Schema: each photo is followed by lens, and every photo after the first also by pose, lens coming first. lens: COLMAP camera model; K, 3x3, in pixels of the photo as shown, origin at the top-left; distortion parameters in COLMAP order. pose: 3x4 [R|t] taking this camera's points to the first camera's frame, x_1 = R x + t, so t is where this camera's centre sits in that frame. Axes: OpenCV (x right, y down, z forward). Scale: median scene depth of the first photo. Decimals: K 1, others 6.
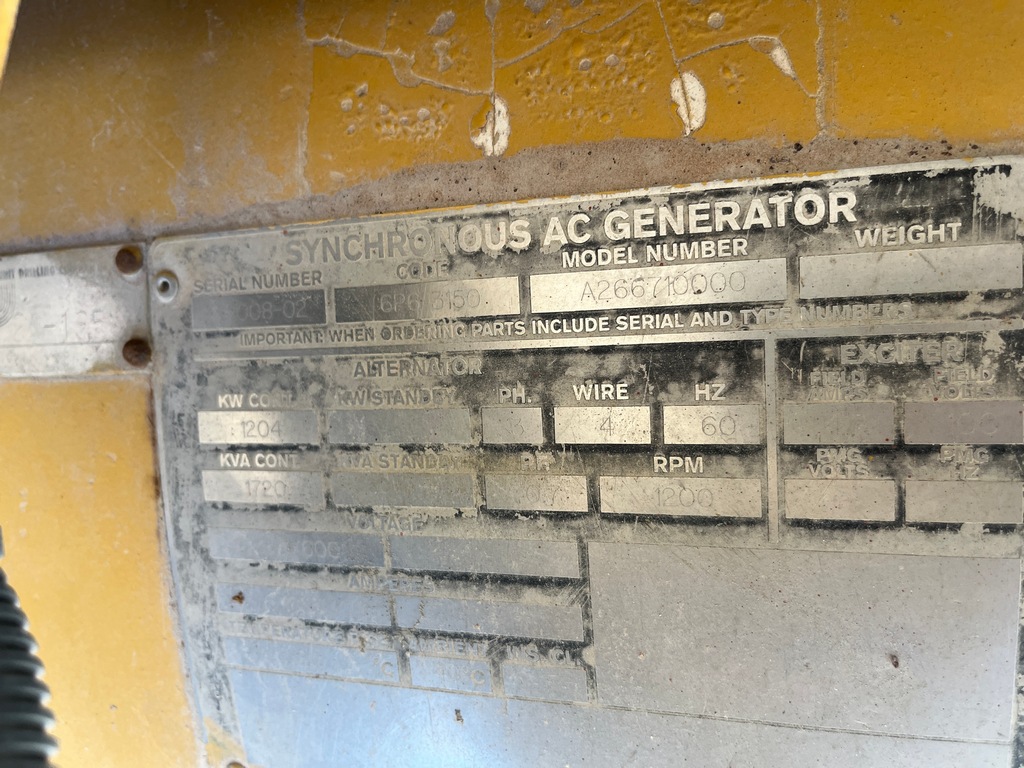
lens RADIAL K [[777.9, 0, 512.0], [0, 777.9, 384.0], [0, 0, 1]] dist [0.004050, -0.044648]
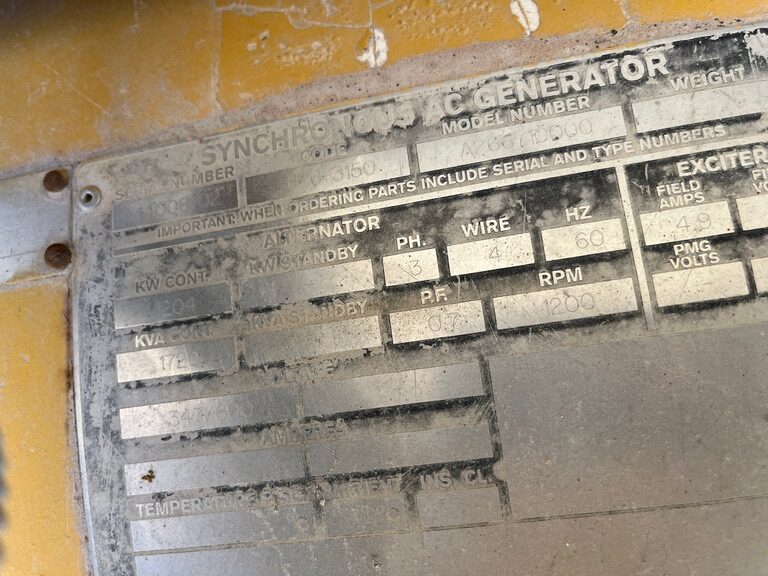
lens RADIAL K [[583.4, 0, 384.0], [0, 583.4, 288.0], [0, 0, 1]] dist [0.004050, -0.044648]
pose [[0.989353, -0.046550, 0.137892, -0.157756], [0.080953, 0.963387, -0.255603, 0.296966], [-0.120945, 0.264044, 0.956898, 0.177805]]
